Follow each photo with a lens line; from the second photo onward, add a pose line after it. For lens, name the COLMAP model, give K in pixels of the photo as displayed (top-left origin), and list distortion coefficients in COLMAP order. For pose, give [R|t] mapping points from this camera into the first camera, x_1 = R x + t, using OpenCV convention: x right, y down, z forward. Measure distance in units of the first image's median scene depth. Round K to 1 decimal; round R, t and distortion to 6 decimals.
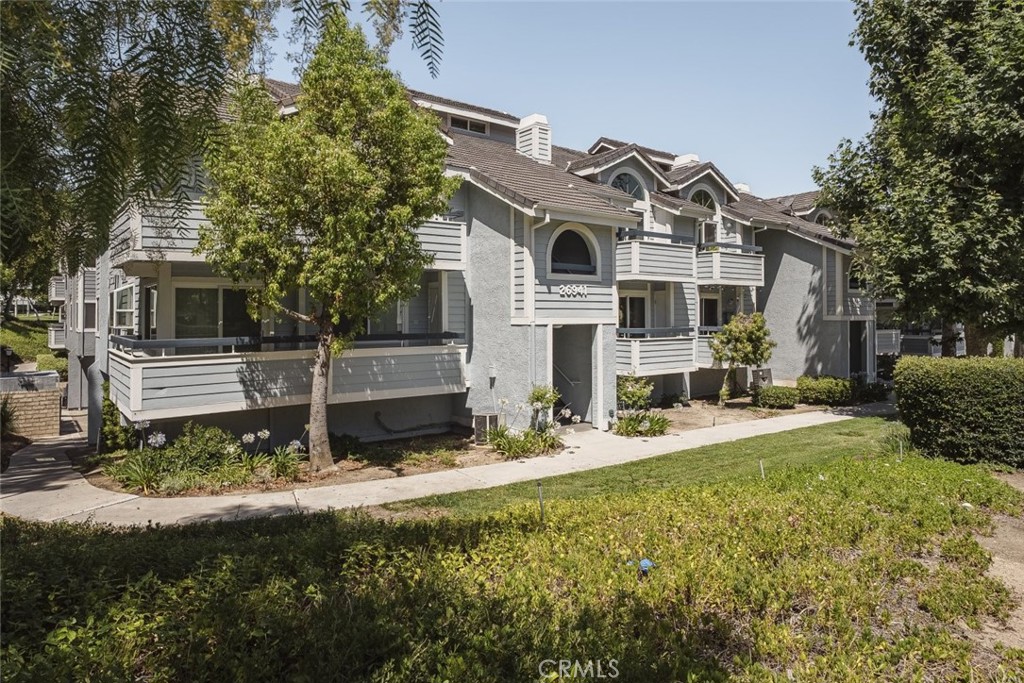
lens RADIAL K [[401.5, 0, 513.1], [0, 401.5, 338.9], [0, 0, 1]] dist [-0.000945, -0.000024]
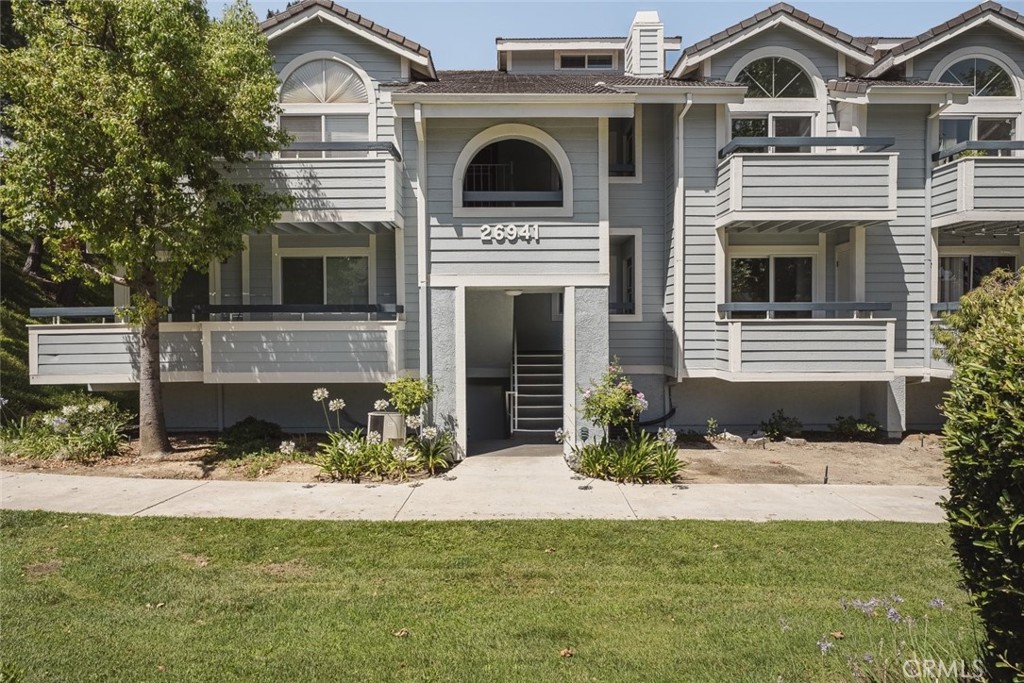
lens RADIAL K [[437.3, 0, 512.0], [0, 437.3, 341.5], [0, 0, 1]] dist [0.002431, 0.000262]
pose [[0.885114, 0.020823, -0.464907, 0.469630], [-0.012419, 0.999700, 0.021133, 0.035454], [0.465208, -0.012931, 0.885107, 0.382690]]
